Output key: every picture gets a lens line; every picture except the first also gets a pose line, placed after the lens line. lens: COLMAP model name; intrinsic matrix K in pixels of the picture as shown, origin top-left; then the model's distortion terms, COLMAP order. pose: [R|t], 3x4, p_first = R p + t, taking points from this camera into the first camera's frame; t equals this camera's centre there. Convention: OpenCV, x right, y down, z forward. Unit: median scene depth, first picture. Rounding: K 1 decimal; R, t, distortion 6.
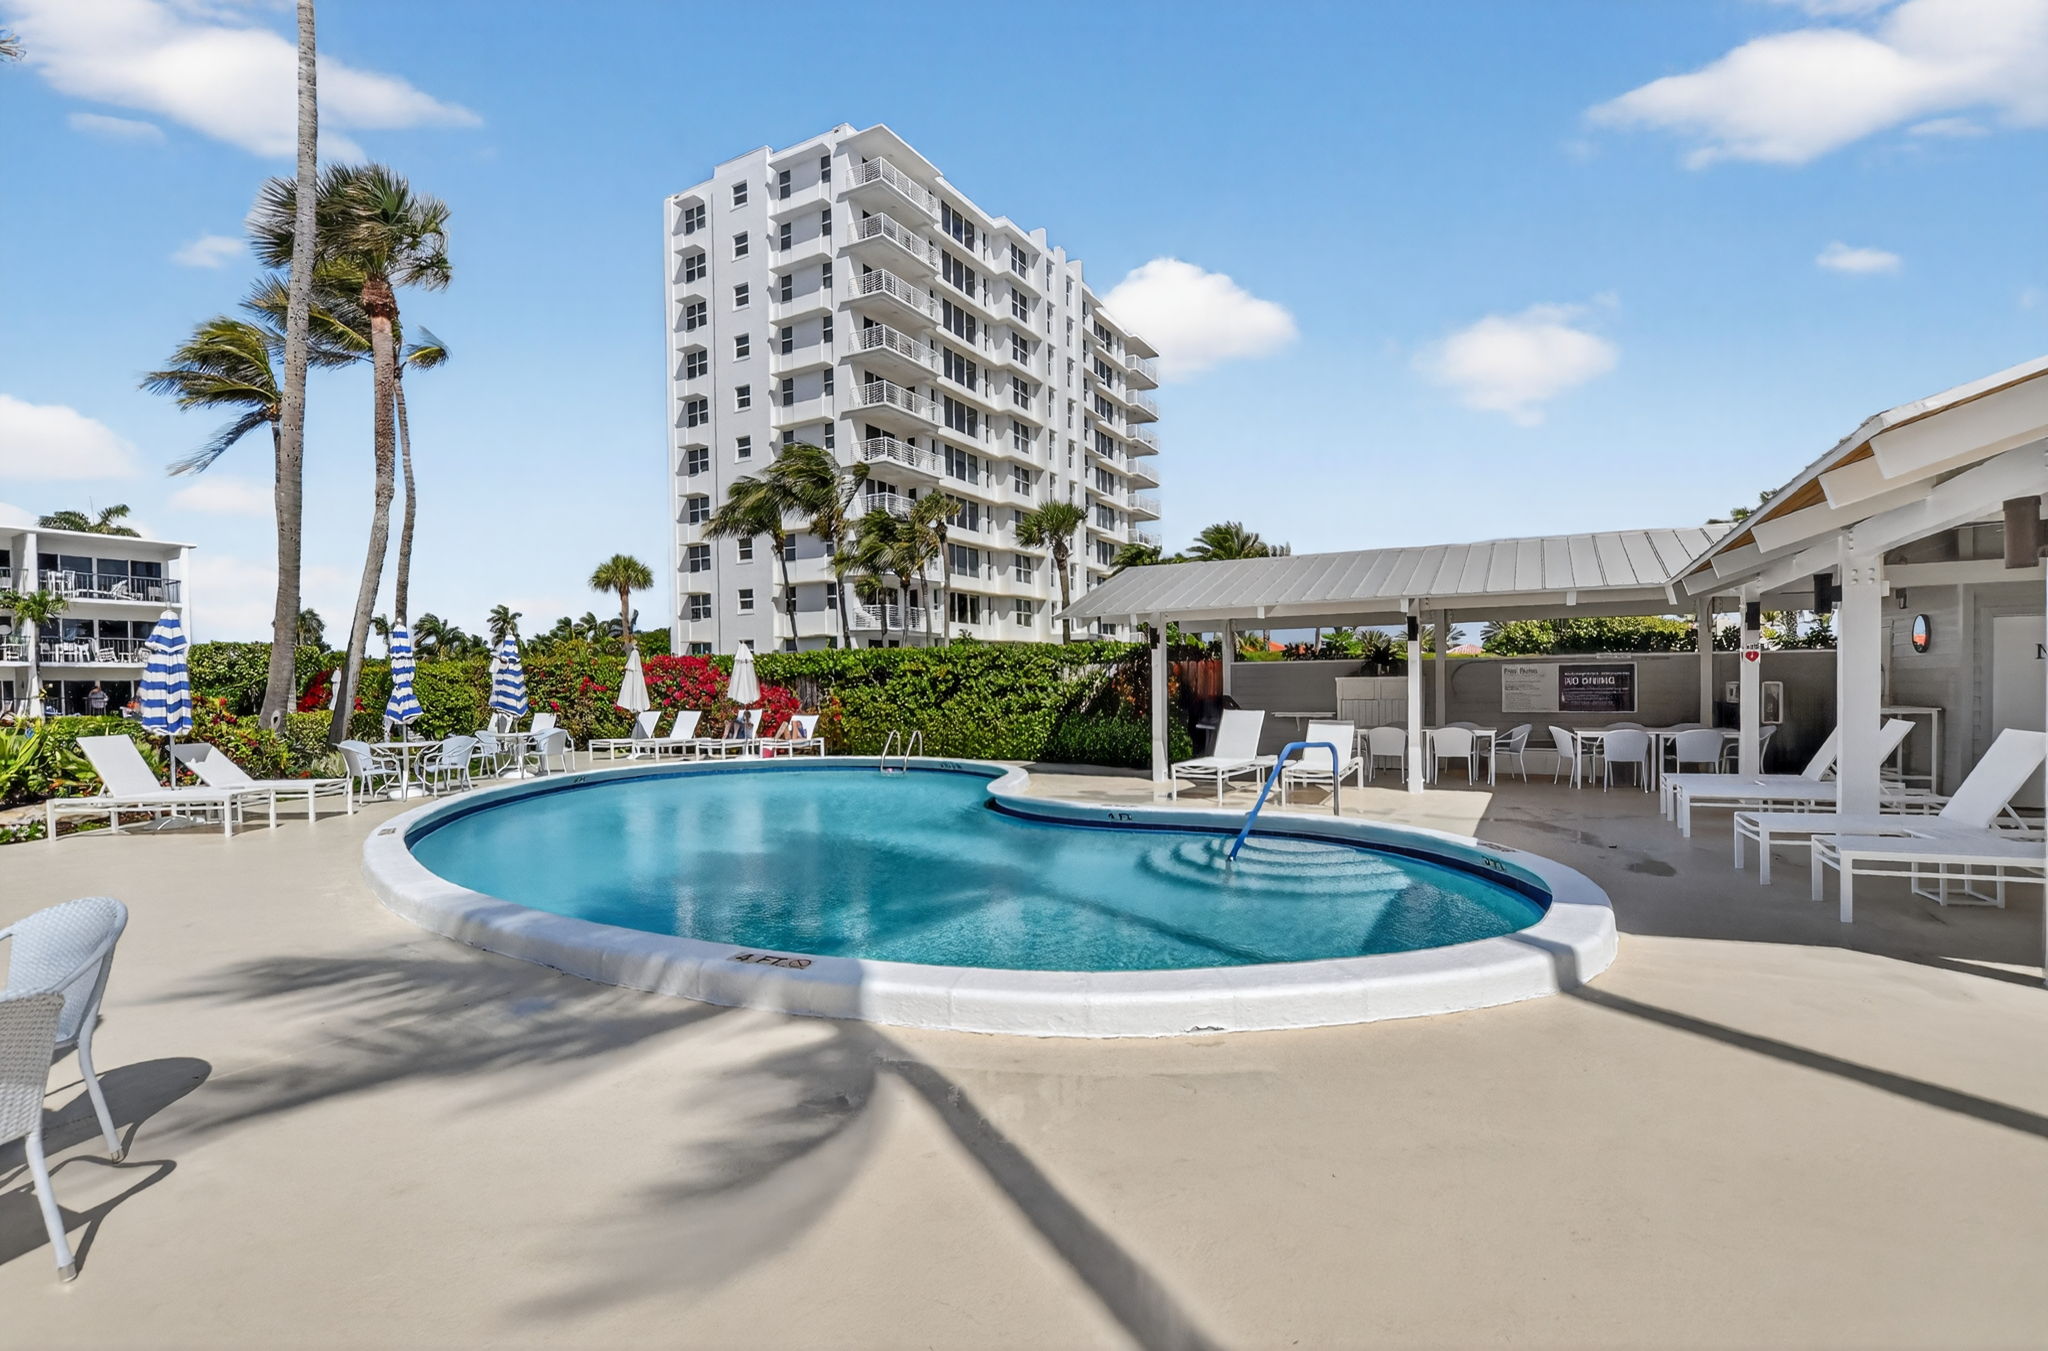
lens RADIAL K [[922.2, 0, 1009.9], [0, 922.2, 704.2], [0, 0, 1]] dist [-0.020286, 0.000026]
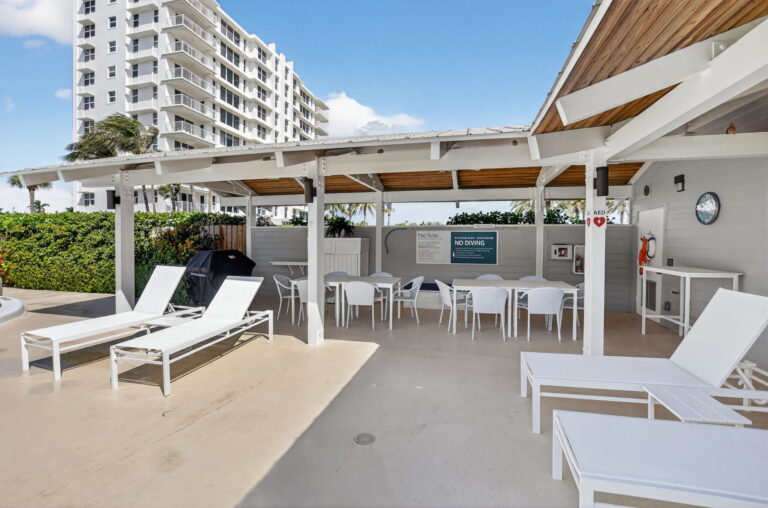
lens RADIAL K [[333.5, 0, 384.0], [0, 333.5, 254.0], [0, 0, 1]] dist [-0.021261, 0.000230]
pose [[0.961534, 0.006460, 0.274611, 0.090772], [-0.010895, 0.999834, 0.014628, -0.003607], [-0.274470, -0.017058, 0.961444, 0.133740]]
